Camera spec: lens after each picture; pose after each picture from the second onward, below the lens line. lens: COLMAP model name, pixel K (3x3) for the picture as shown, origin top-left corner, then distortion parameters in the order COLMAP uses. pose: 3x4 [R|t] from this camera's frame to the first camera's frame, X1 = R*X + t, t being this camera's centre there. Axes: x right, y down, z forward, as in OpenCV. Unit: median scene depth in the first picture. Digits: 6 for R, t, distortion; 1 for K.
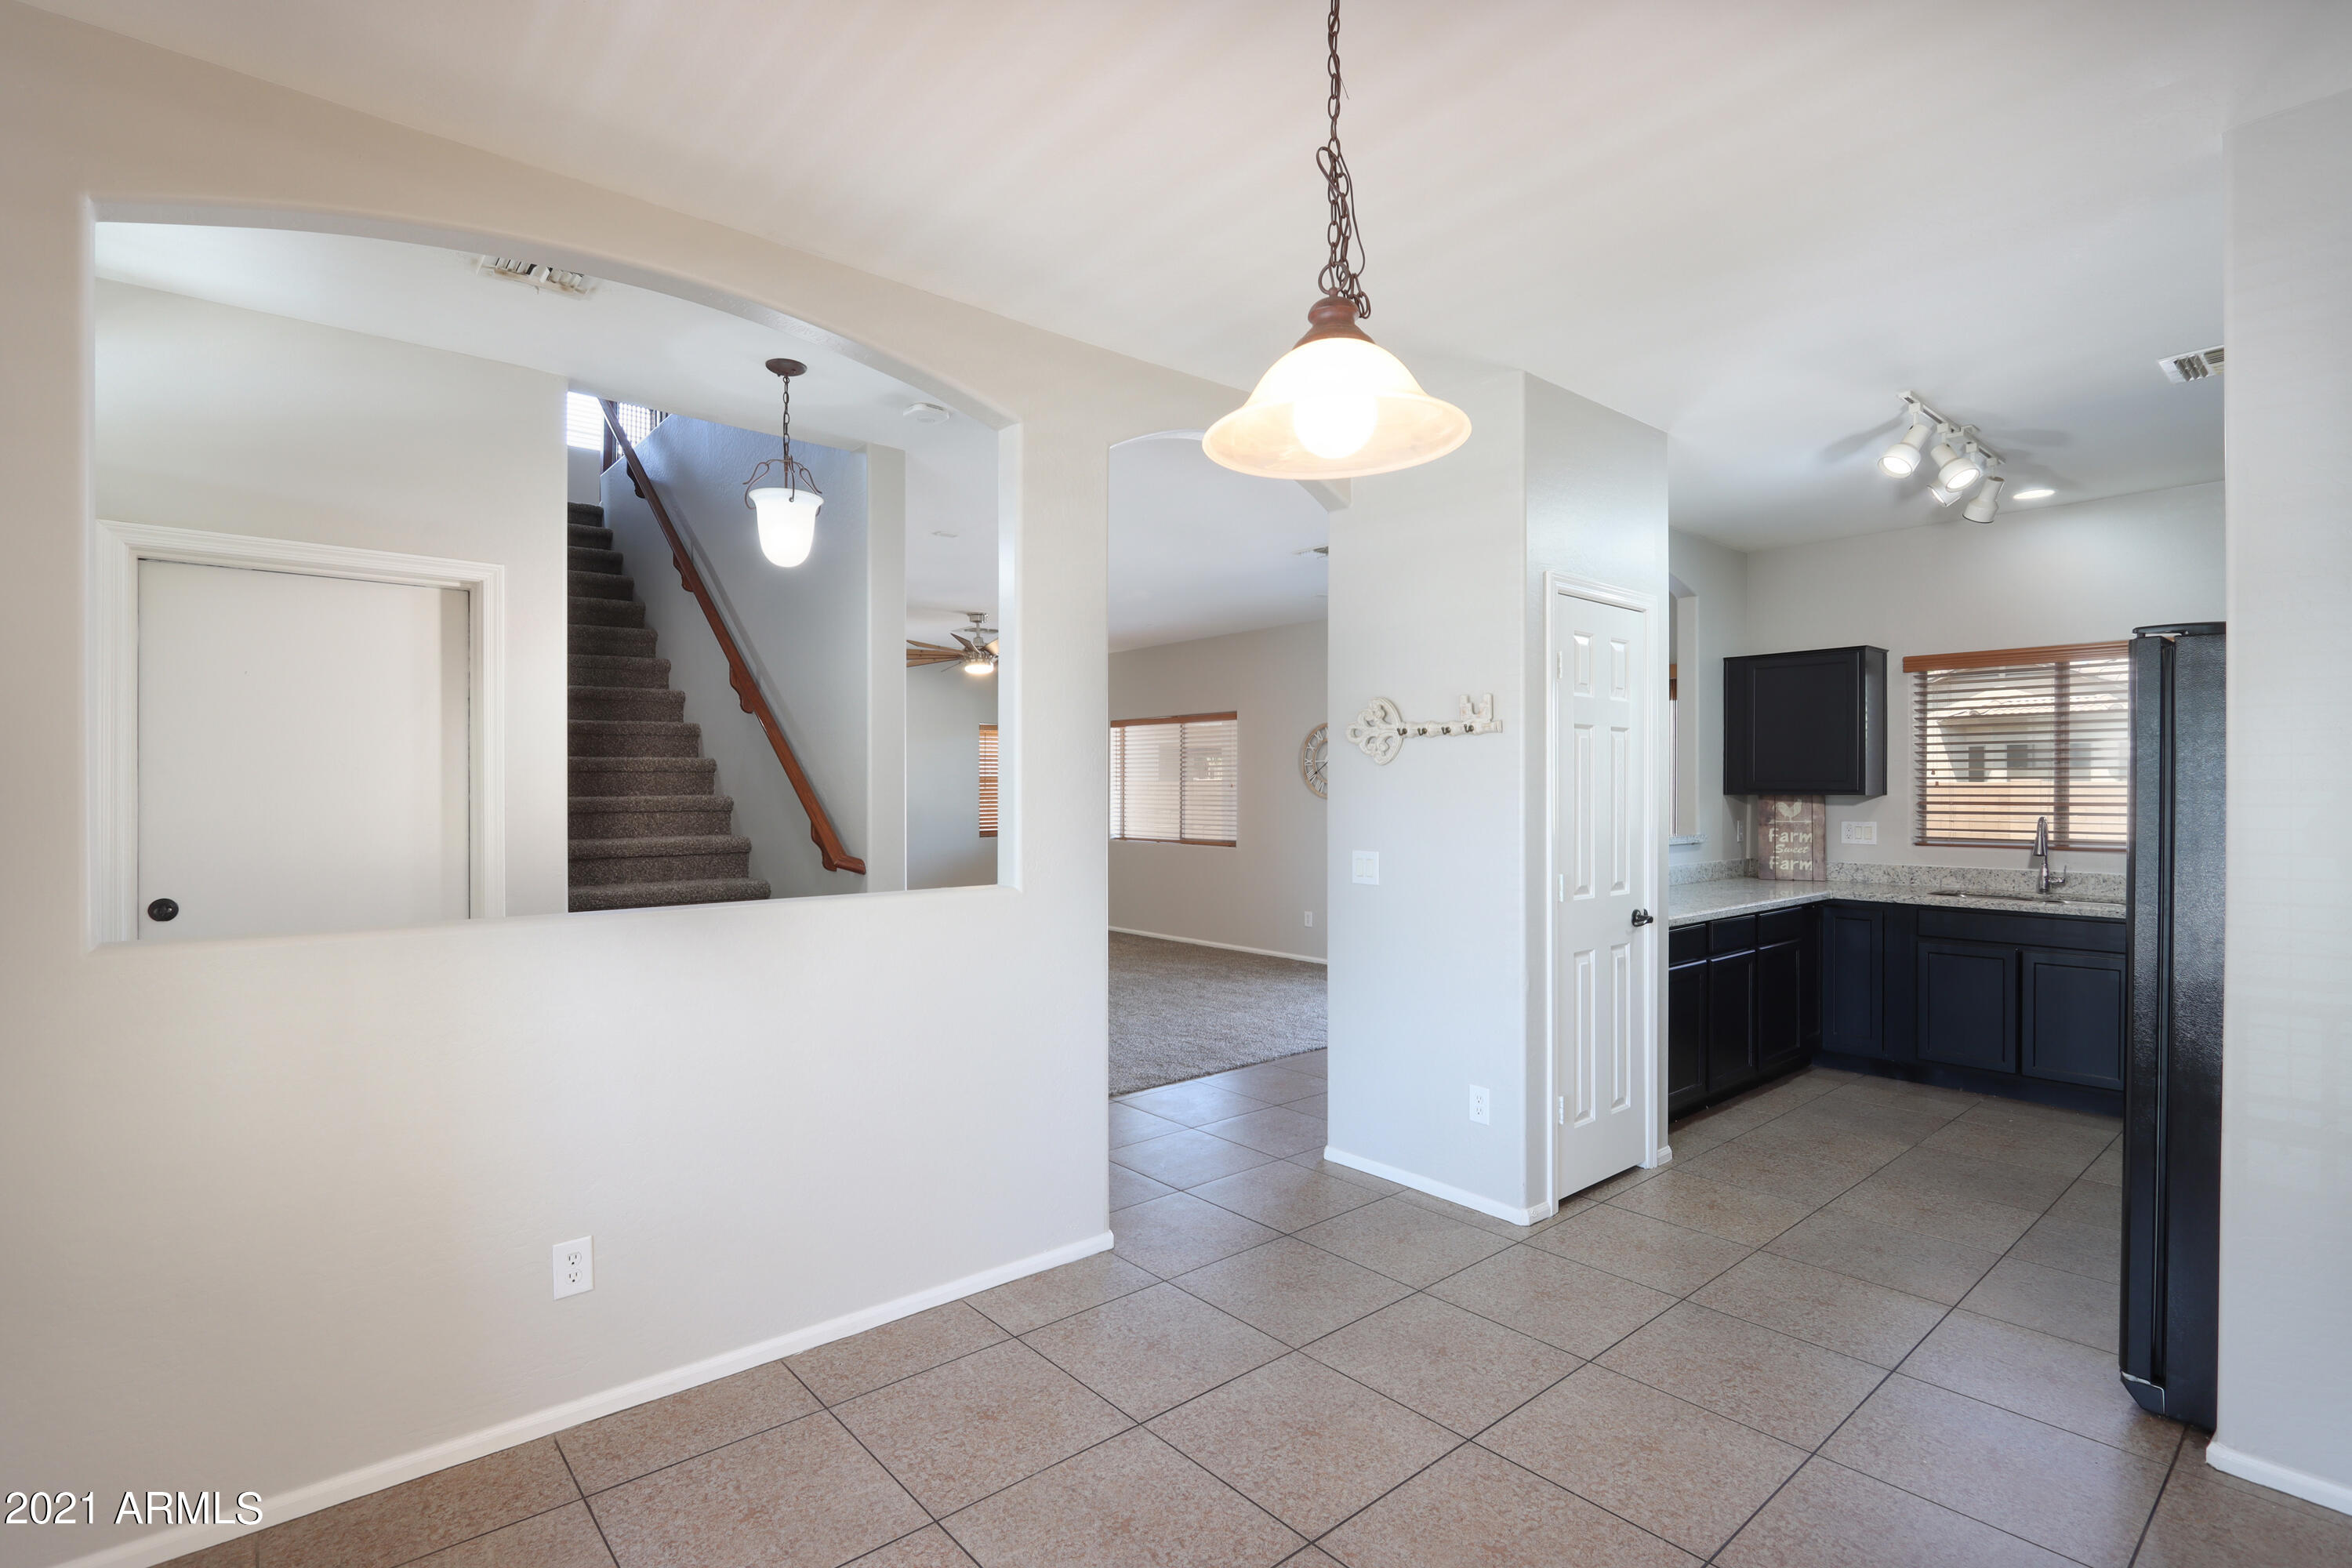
lens RADIAL K [[1109.0, 0, 1167.7], [0, 1109.0, 798.5], [0, 0, 1]] dist [-0.007709, 0.000335]
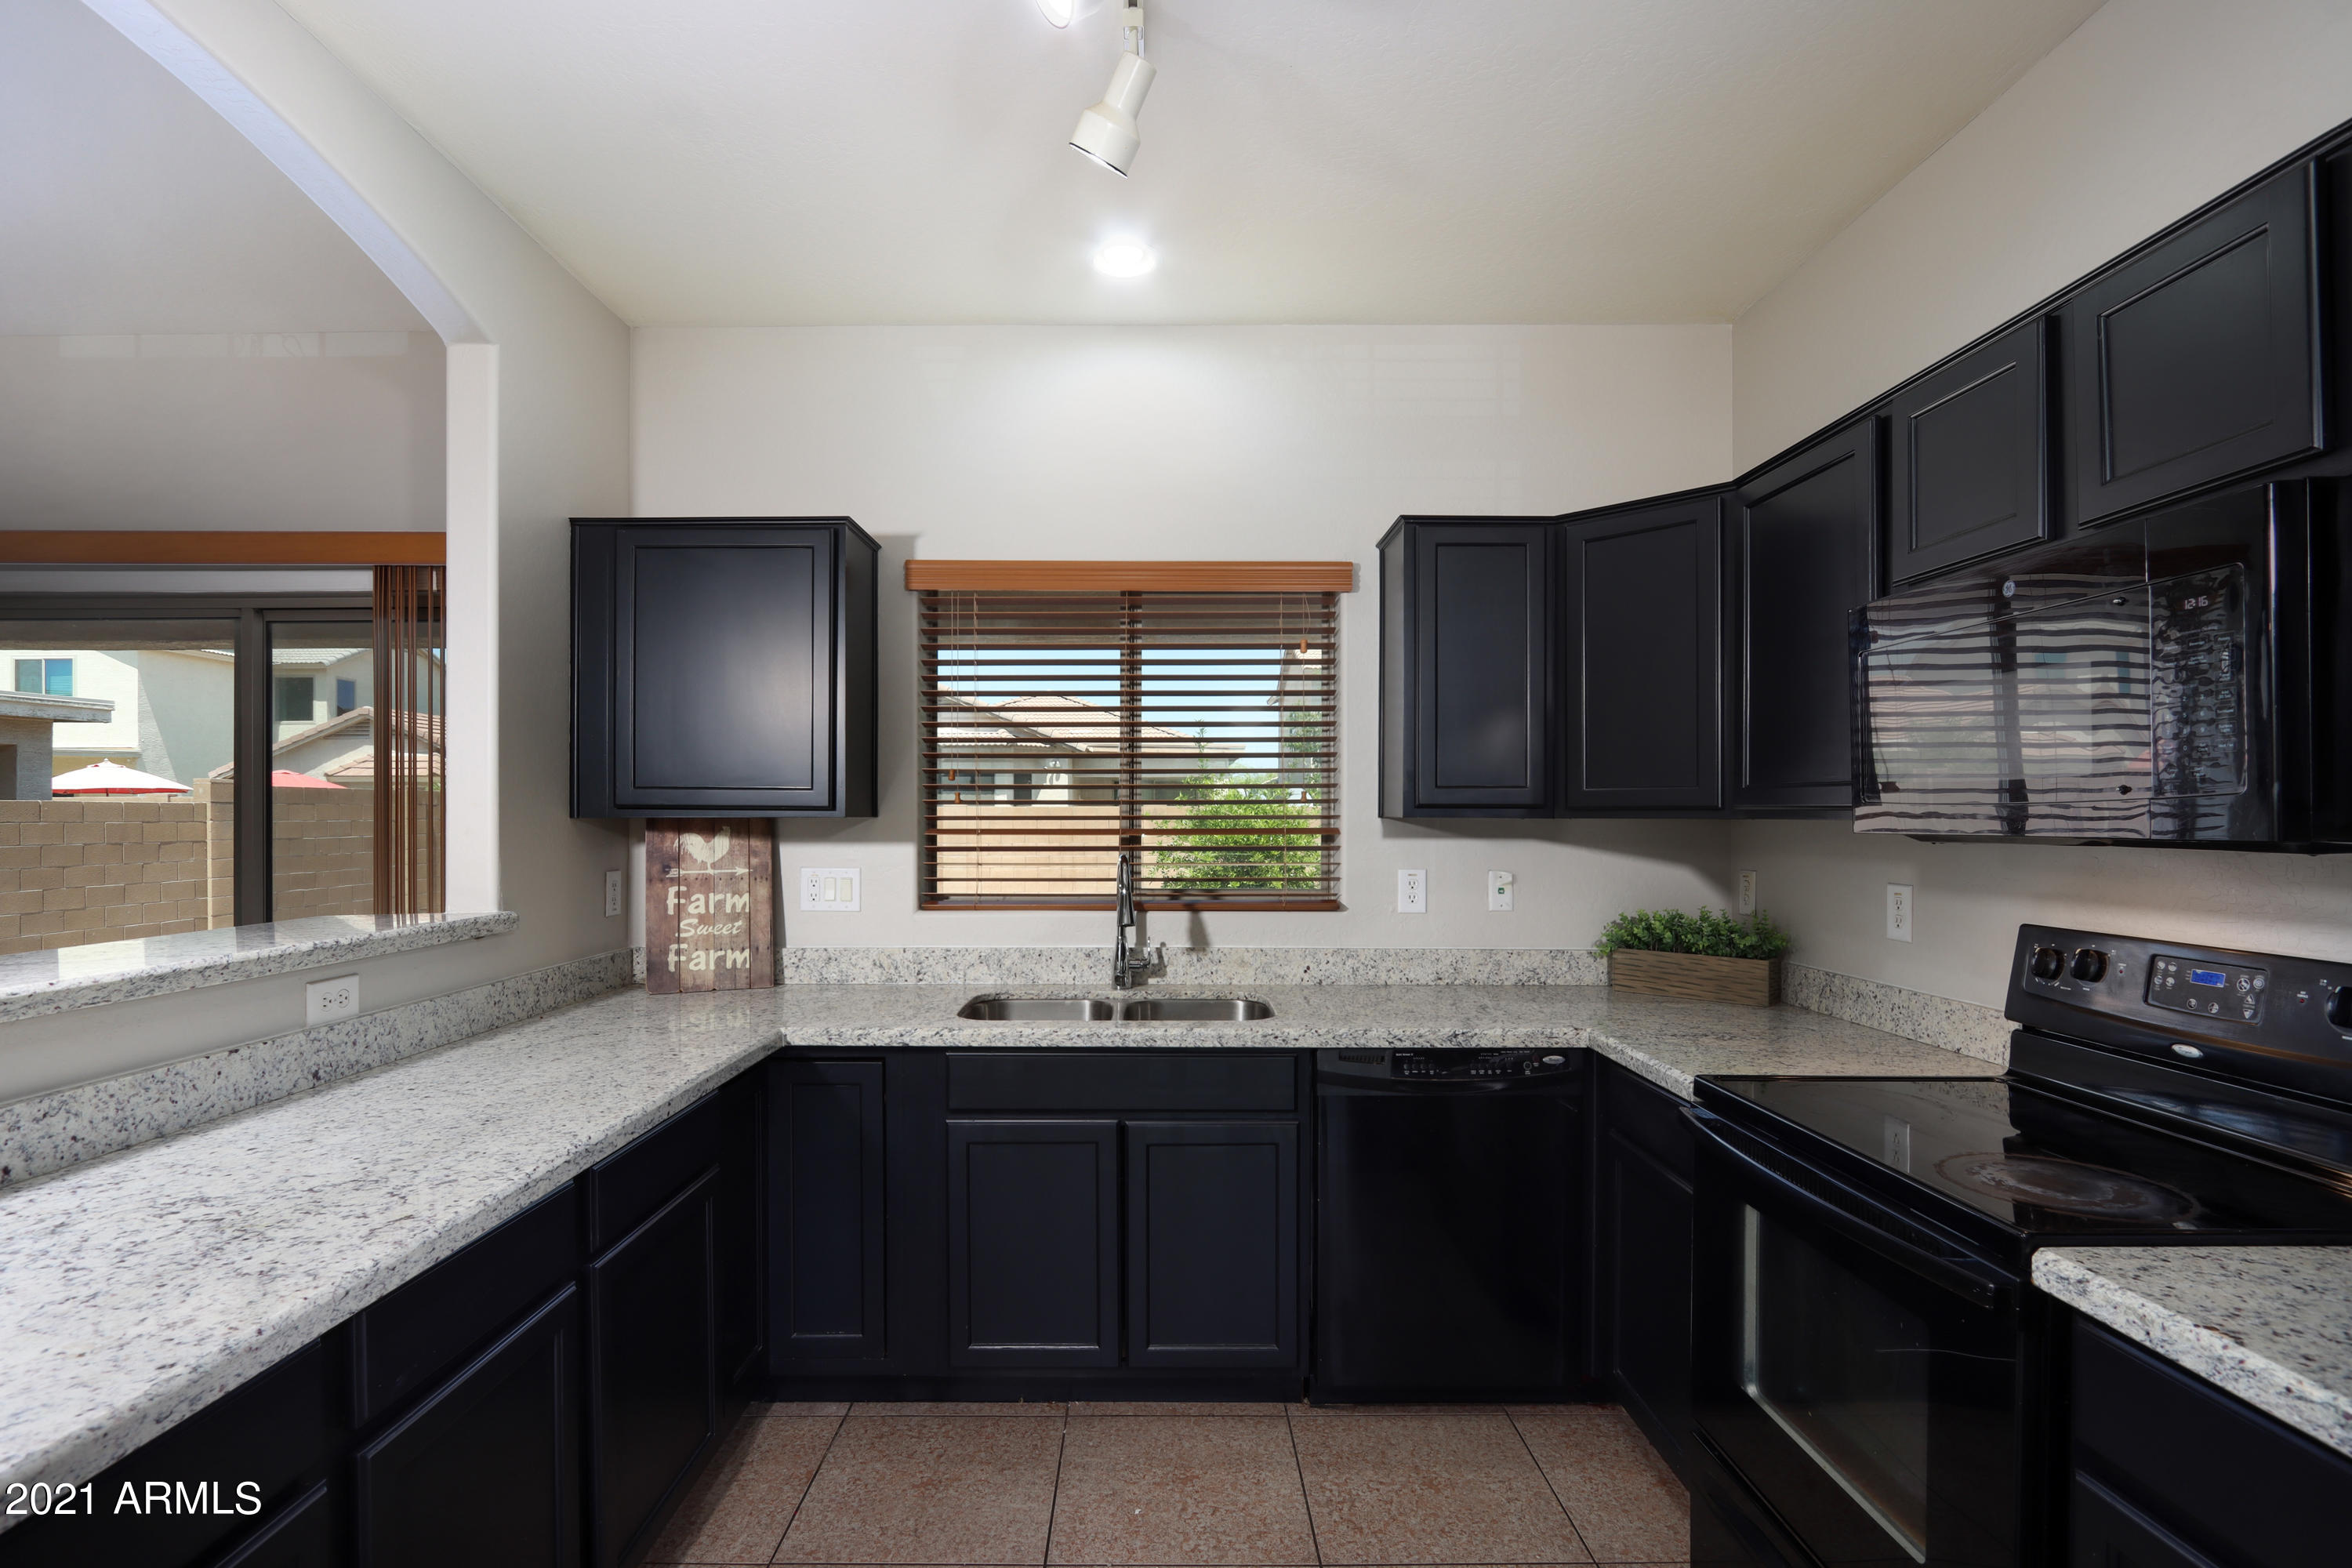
lens RADIAL K [[1109.0, 0, 1167.7], [0, 1109.0, 798.5], [0, 0, 1]] dist [-0.007709, 0.000335]
pose [[0.644331, 0.014642, 0.764607, 0.323494], [0.008665, 0.999613, -0.026445, 0.002802], [-0.764698, 0.023665, 0.643954, 0.535153]]
